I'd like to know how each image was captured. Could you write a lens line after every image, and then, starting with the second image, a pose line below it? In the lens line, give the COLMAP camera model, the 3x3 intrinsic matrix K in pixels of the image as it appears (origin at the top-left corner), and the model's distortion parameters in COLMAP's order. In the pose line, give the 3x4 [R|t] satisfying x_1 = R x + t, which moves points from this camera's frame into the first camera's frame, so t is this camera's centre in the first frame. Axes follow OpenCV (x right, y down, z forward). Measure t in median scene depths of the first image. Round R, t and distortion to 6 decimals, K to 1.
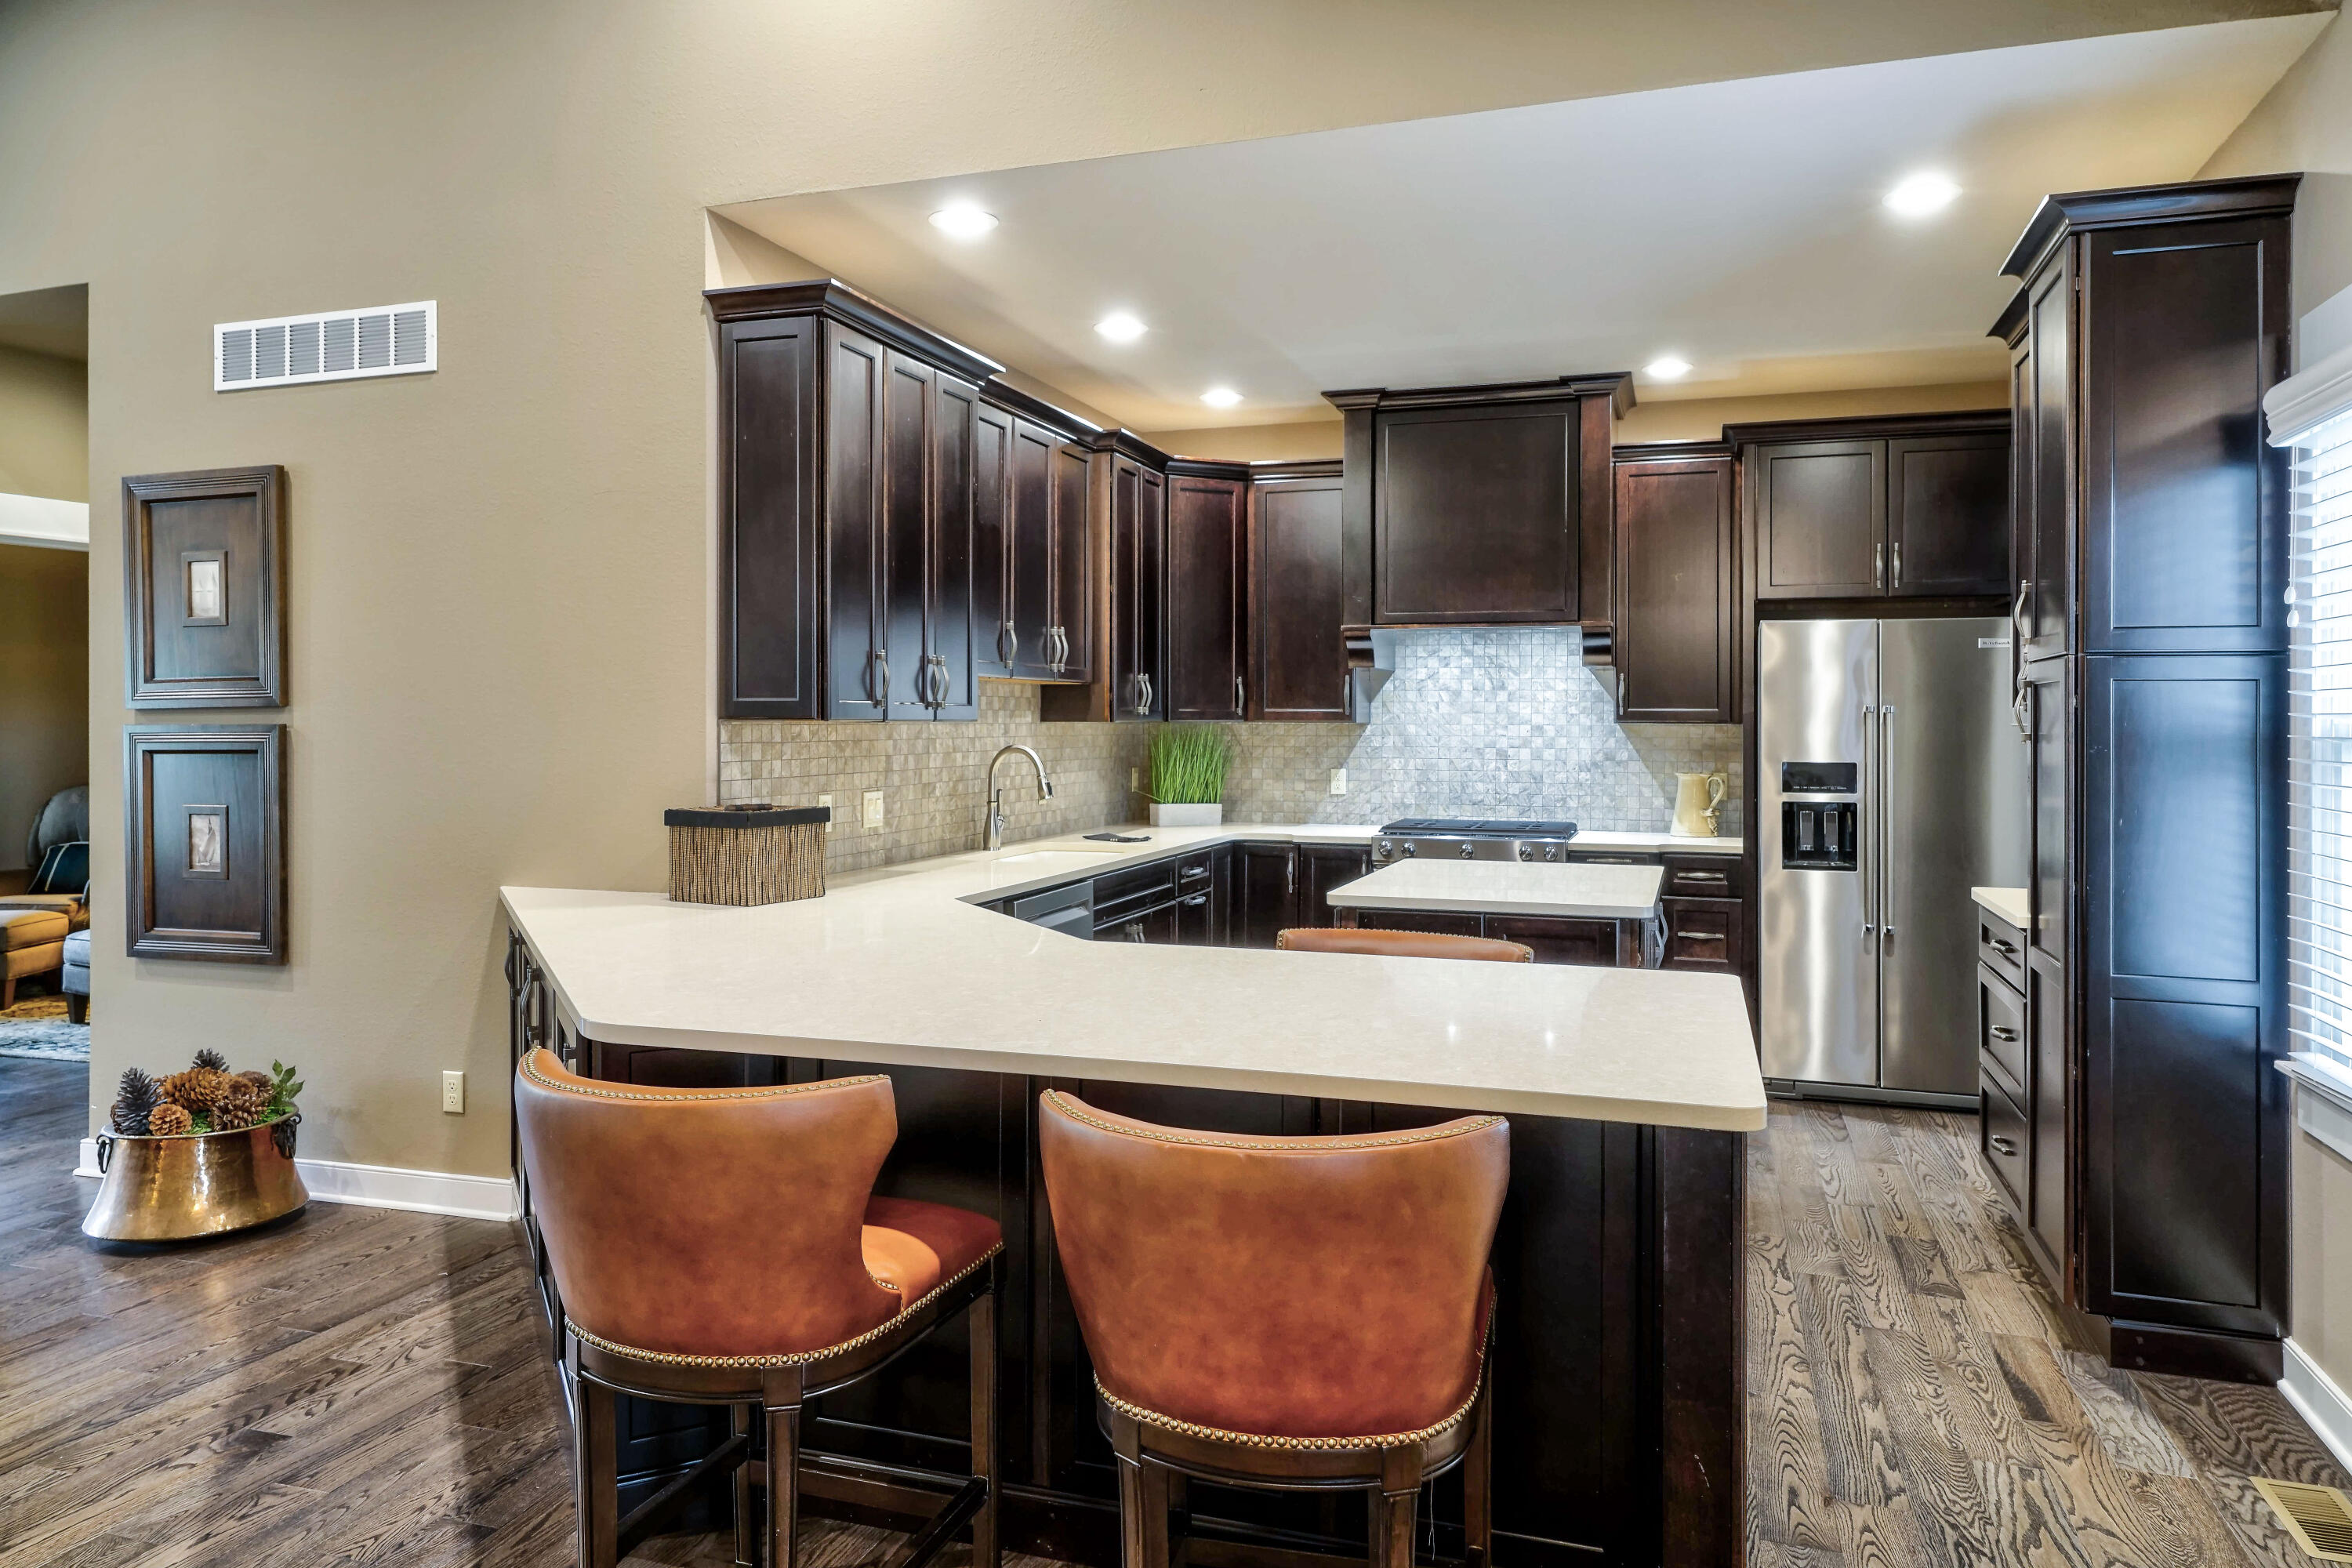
lens RADIAL K [[1607.5, 0, 1165.6], [0, 1607.5, 732.5], [0, 0, 1]] dist [0.019157, -0.001576]
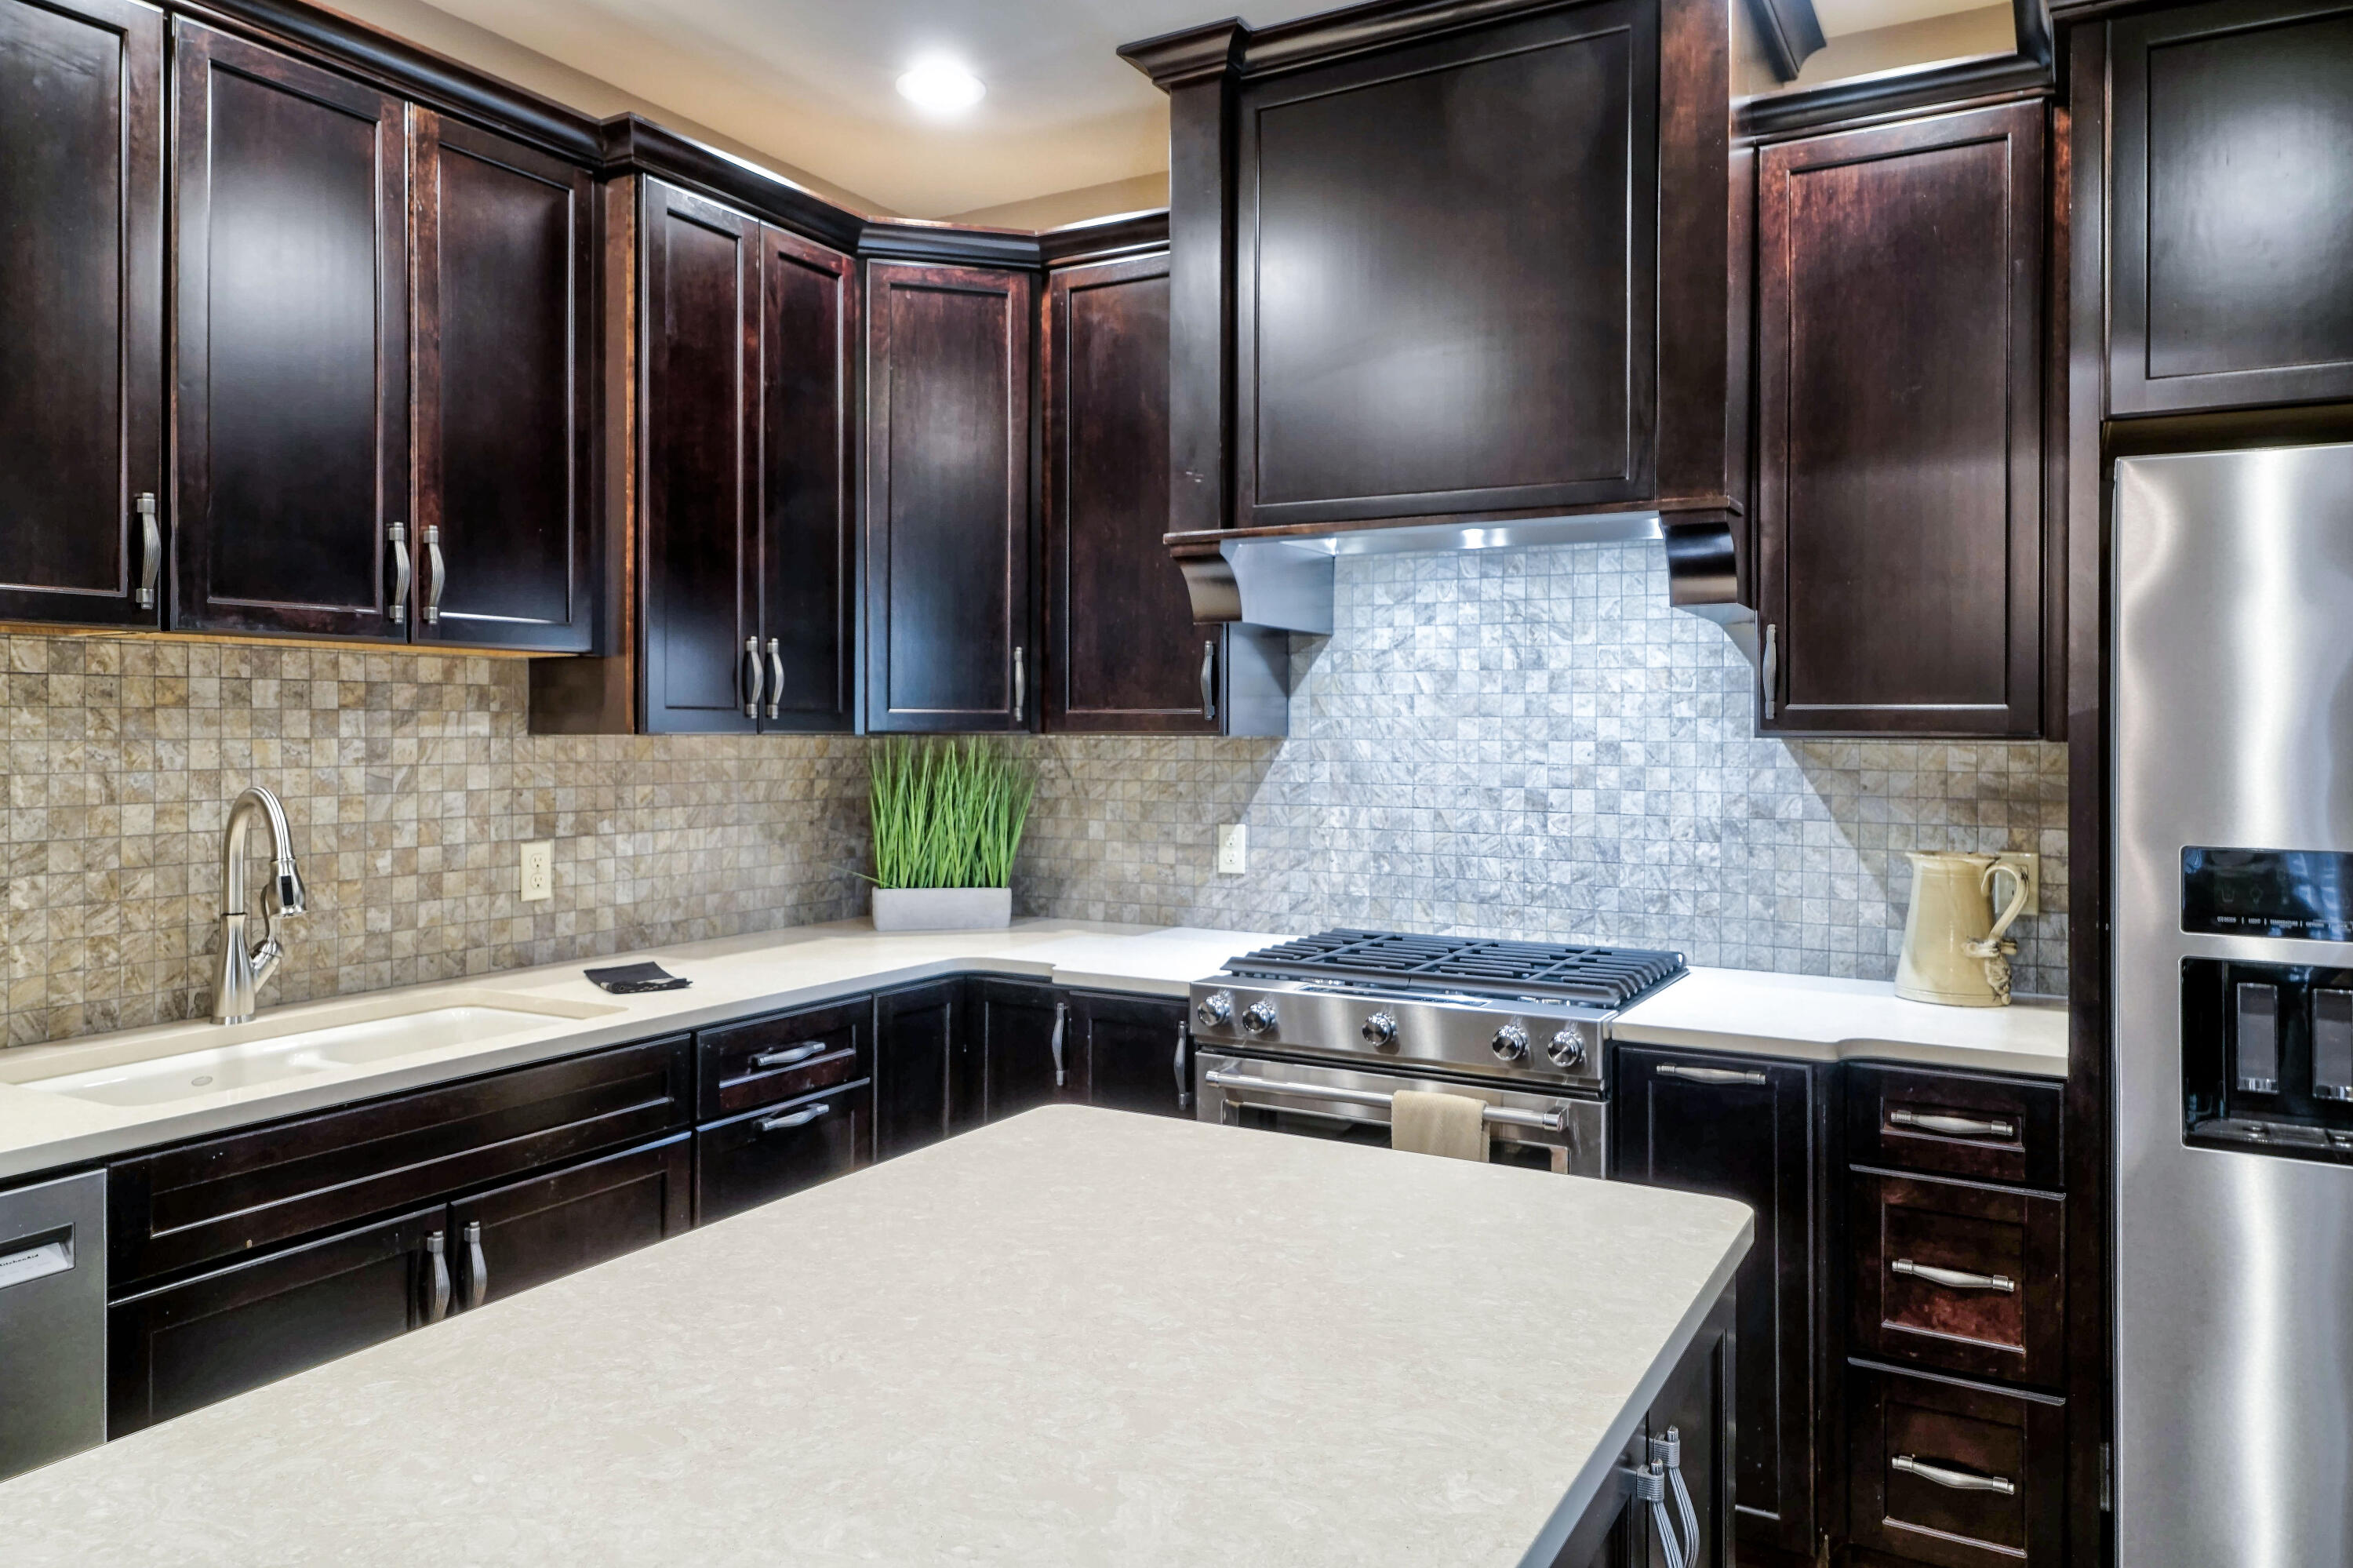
lens RADIAL K [[1575.9, 0, 1165.3], [0, 1575.9, 738.9], [0, 0, 1]] dist [0.014753, -0.003036]
pose [[0.980667, 0.001021, -0.195679, 0.194499], [-0.001153, 0.999999, -0.000563, -0.004938], [0.195678, 0.000778, 0.980668, 0.516782]]
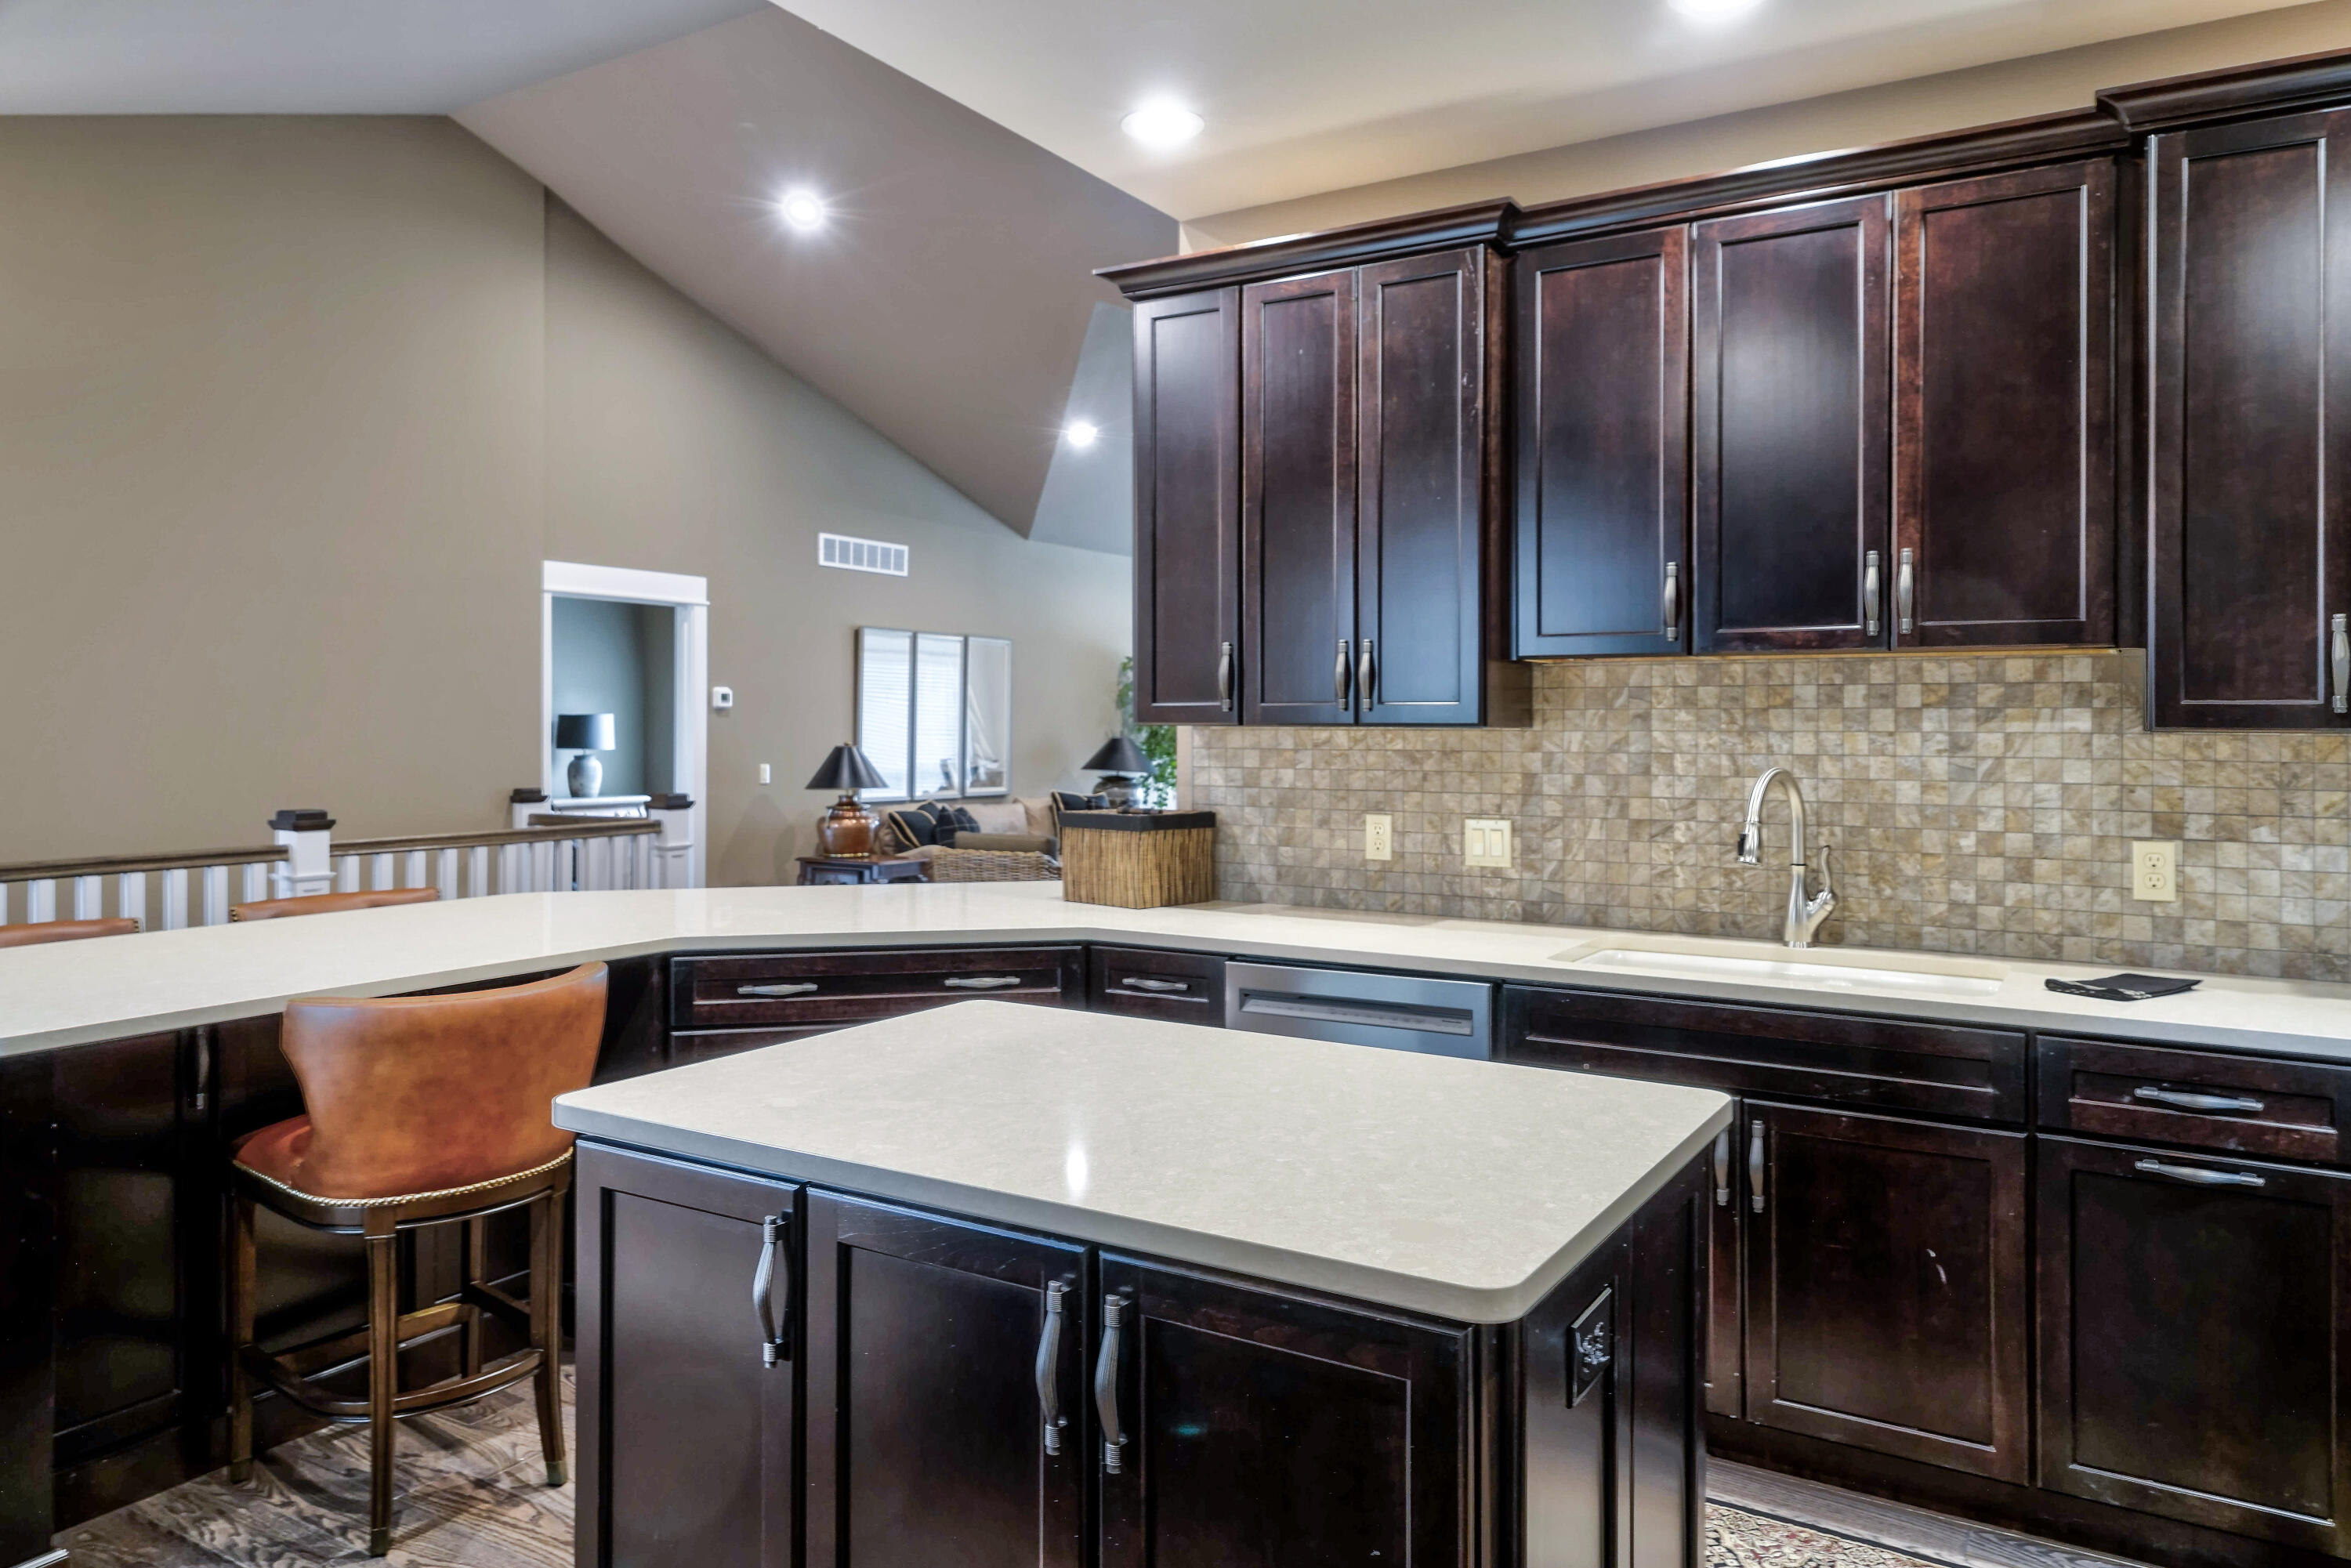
lens RADIAL K [[1606.8, 0, 1165.1], [0, 1606.8, 732.5], [0, 0, 1]] dist [0.019157, -0.001576]
pose [[-0.245153, 0.009575, -0.969437, 0.435371], [-0.008730, 0.999889, 0.012083, -0.008877], [0.969445, 0.011425, -0.245042, 0.768803]]
